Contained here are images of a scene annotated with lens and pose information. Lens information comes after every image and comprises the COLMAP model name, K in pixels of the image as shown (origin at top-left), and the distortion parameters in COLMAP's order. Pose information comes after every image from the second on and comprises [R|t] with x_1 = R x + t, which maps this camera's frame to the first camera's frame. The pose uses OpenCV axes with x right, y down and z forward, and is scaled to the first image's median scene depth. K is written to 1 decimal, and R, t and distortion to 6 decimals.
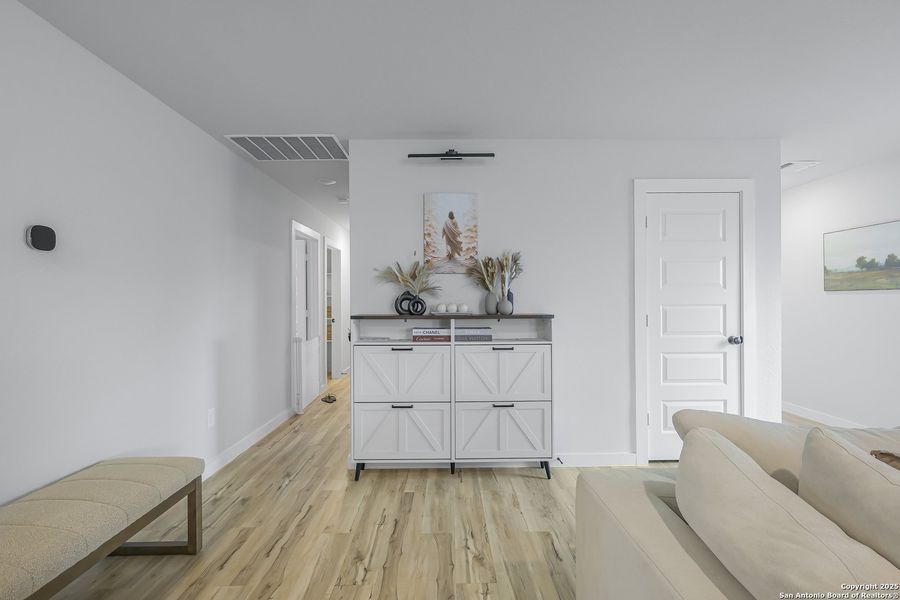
lens RADIAL K [[391.8, 0, 449.0], [0, 391.8, 300.5], [0, 0, 1]] dist [0.000506, 0.000735]
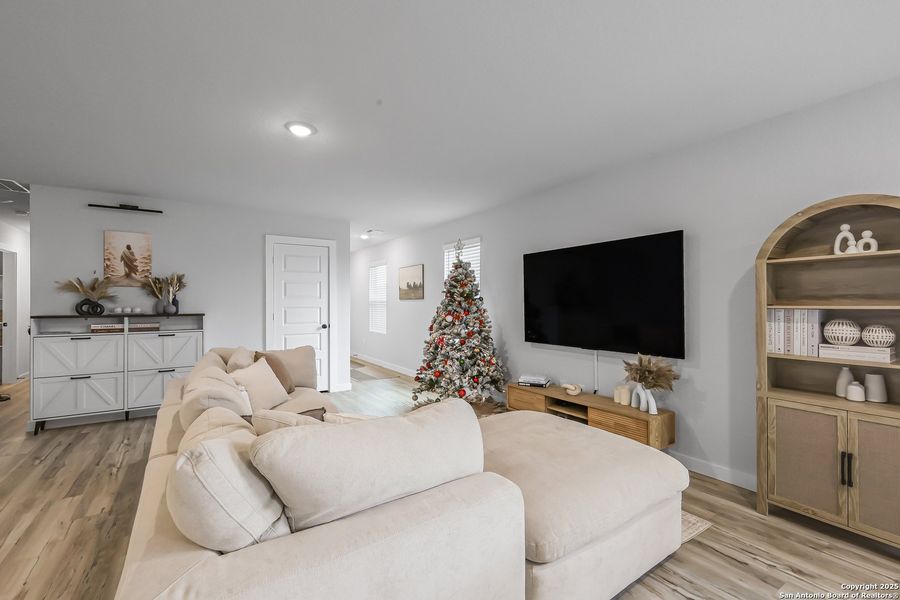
lens RADIAL K [[391.8, 0, 452.4], [0, 391.8, 301.8], [0, 0, 1]] dist [0.000506, 0.000735]
pose [[0.839298, 0.004880, 0.543650, 0.232760], [-0.002649, 0.999985, -0.004887, -0.007933], [-0.543665, 0.002662, 0.839298, -0.921395]]
